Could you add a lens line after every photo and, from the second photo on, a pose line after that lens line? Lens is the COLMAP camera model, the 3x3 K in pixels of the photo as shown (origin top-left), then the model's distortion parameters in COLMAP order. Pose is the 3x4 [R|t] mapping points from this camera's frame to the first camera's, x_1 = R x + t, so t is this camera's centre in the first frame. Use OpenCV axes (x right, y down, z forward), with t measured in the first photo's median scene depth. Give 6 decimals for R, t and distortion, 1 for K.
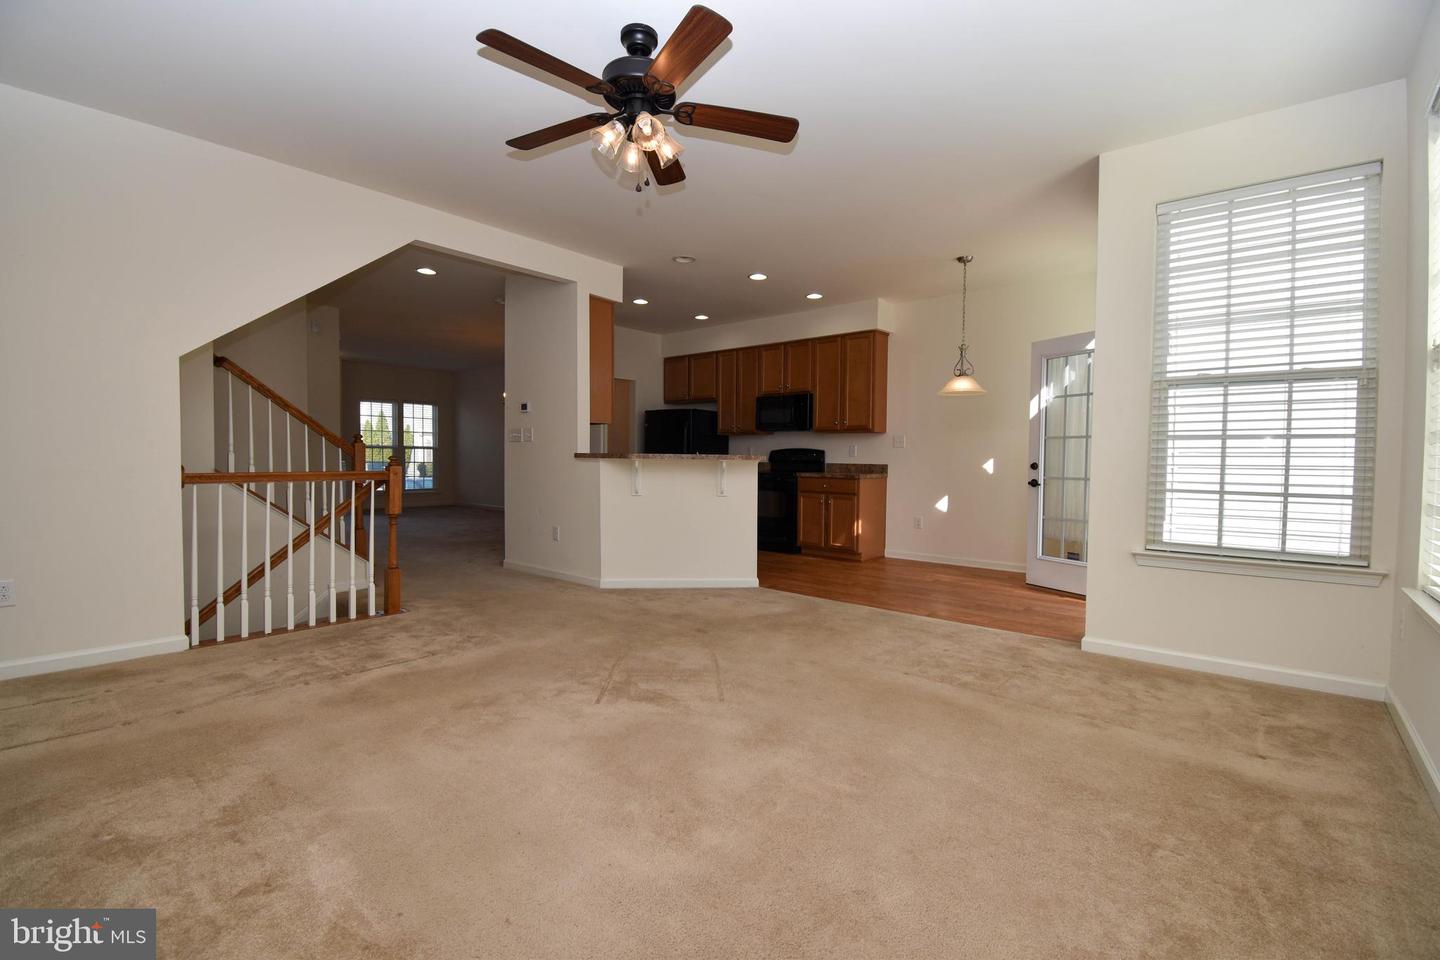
lens RADIAL K [[635.5, 0, 721.8], [0, 635.5, 476.4], [0, 0, 1]] dist [0.019858, -0.025391]
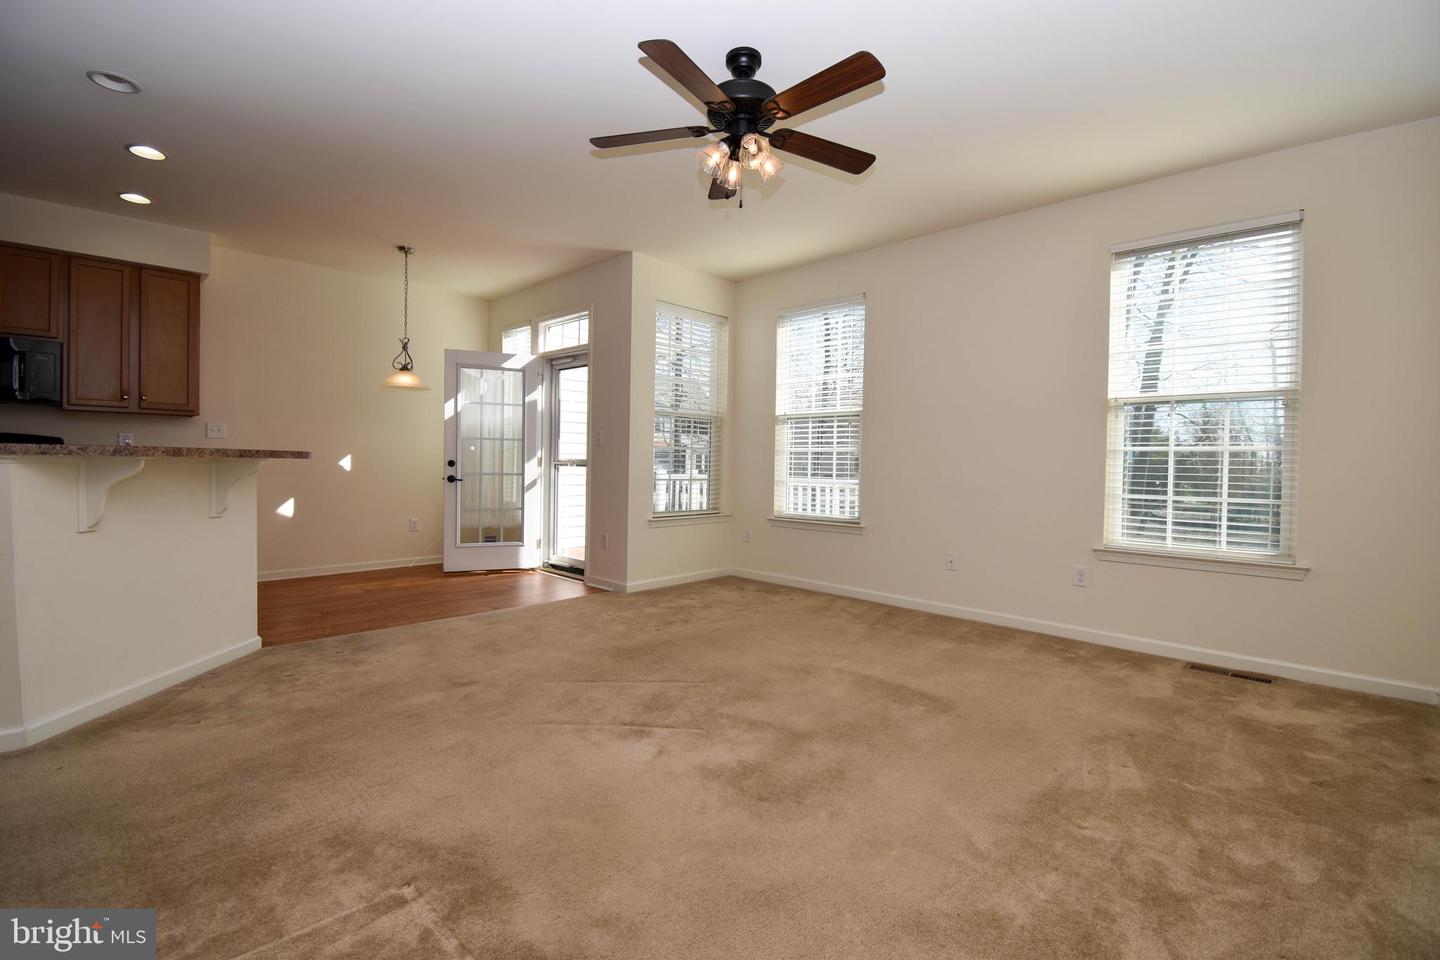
lens RADIAL K [[635.5, 0, 721.8], [0, 635.5, 476.4], [0, 0, 1]] dist [0.019858, -0.025391]
pose [[0.055658, -0.028576, 0.998041, -0.579403], [0.012220, 0.999535, 0.027937, -0.018903], [-0.998375, 0.010641, 0.055981, 0.479077]]
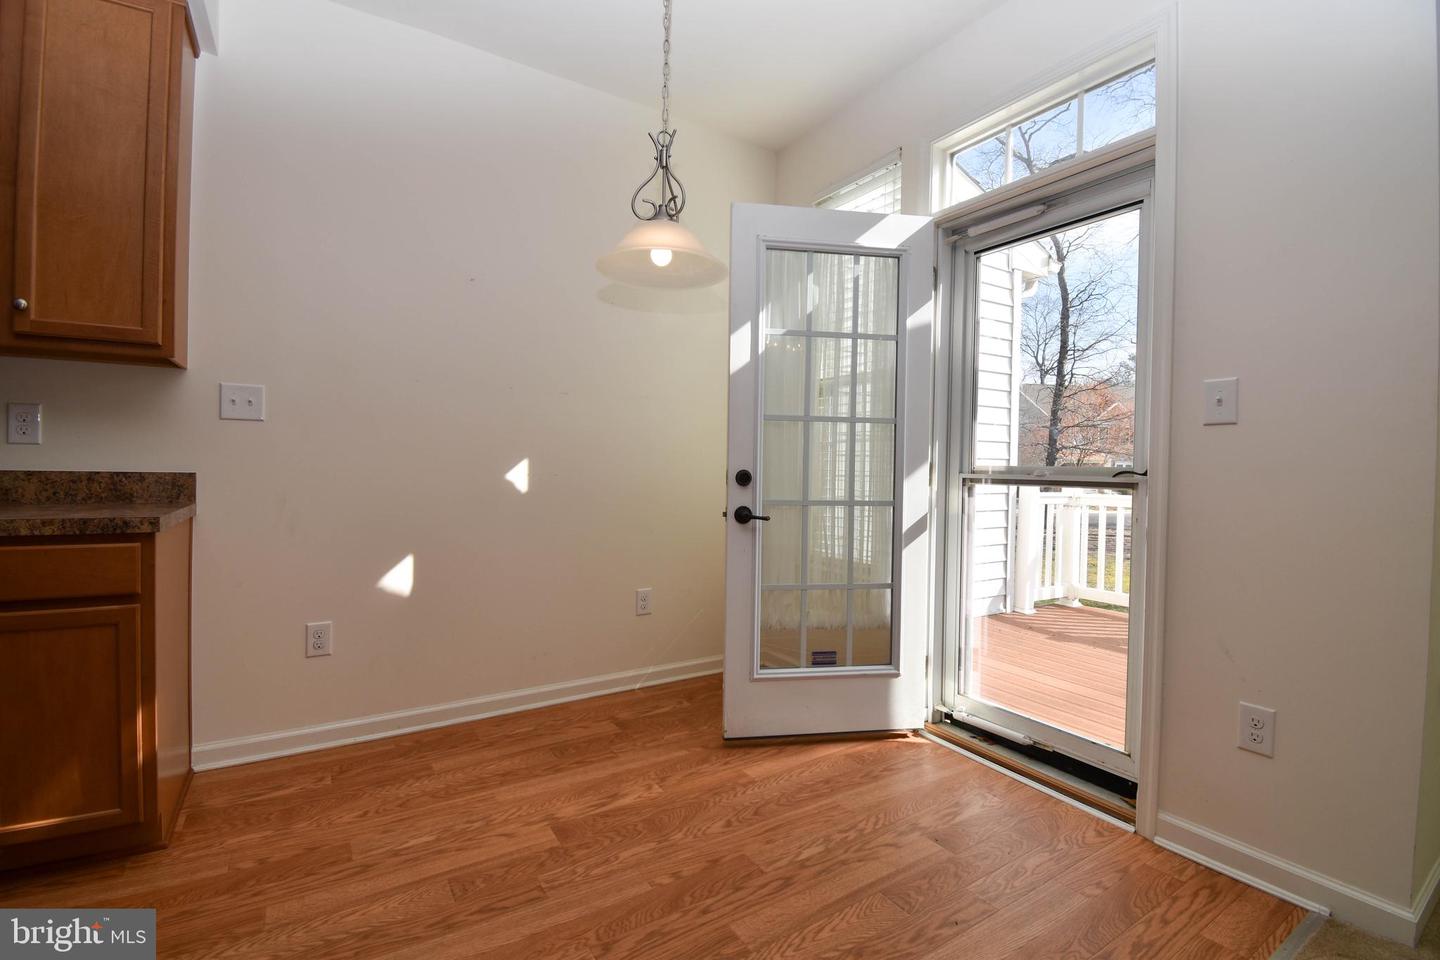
lens RADIAL K [[635.5, 0, 721.8], [0, 635.5, 476.4], [0, 0, 1]] dist [0.019858, -0.025391]
pose [[0.287003, -0.017120, 0.957777, 0.051129], [0.013485, 0.999813, 0.013831, -0.024031], [-0.957835, 0.008947, 0.287180, 0.890103]]
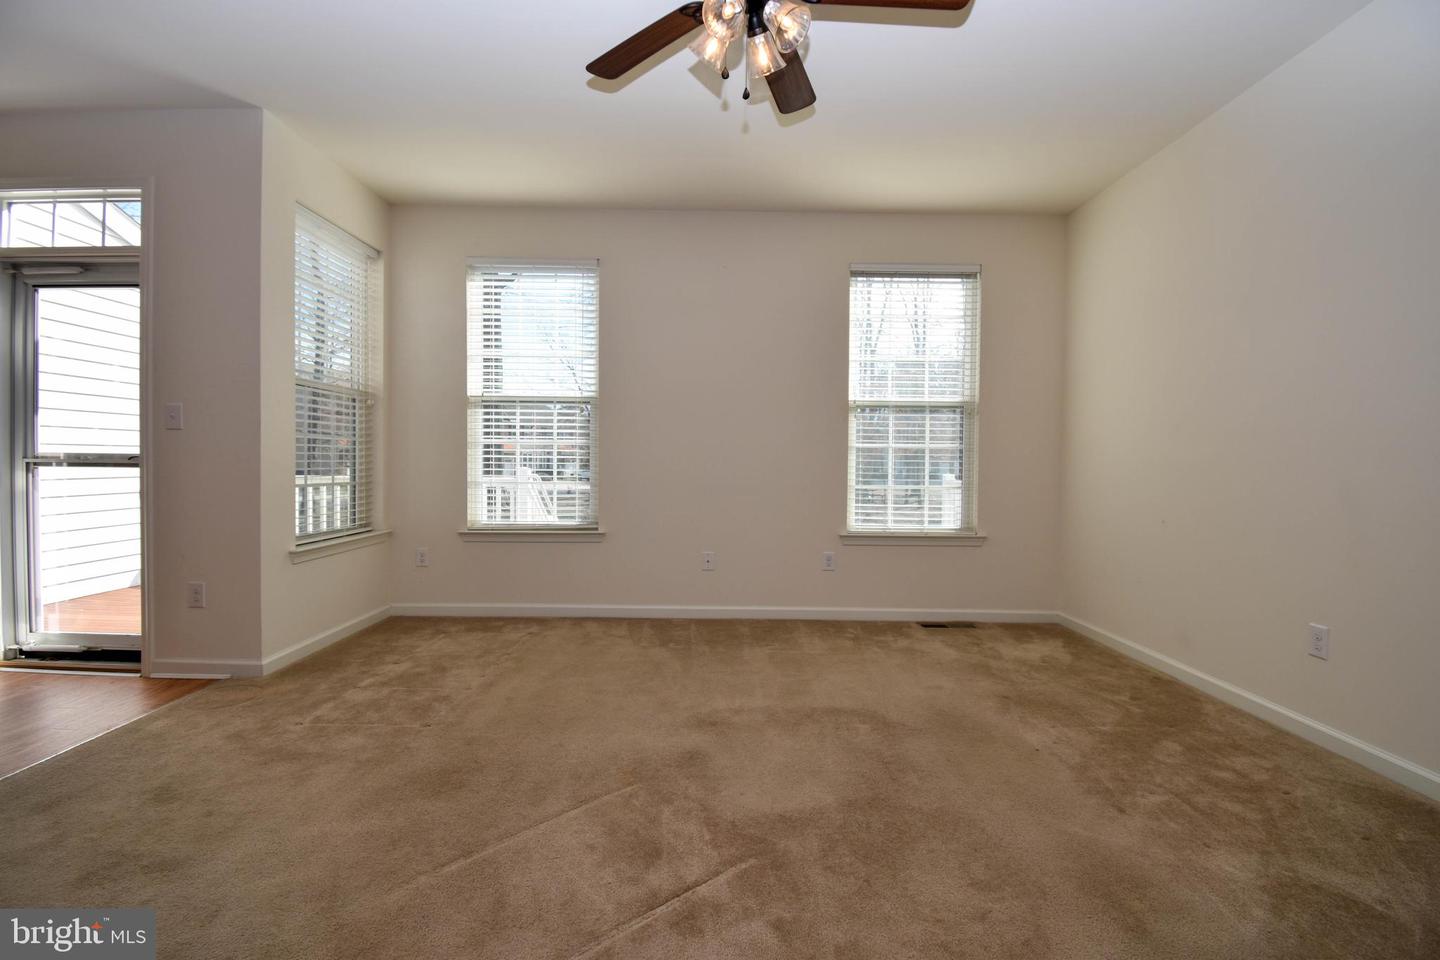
lens RADIAL K [[635.5, 0, 721.8], [0, 635.5, 476.4], [0, 0, 1]] dist [0.019858, -0.025391]
pose [[-0.657068, -0.032386, 0.753135, -0.331266], [0.005573, 0.998841, 0.047814, -0.024870], [-0.753811, 0.035614, -0.656126, 0.743058]]
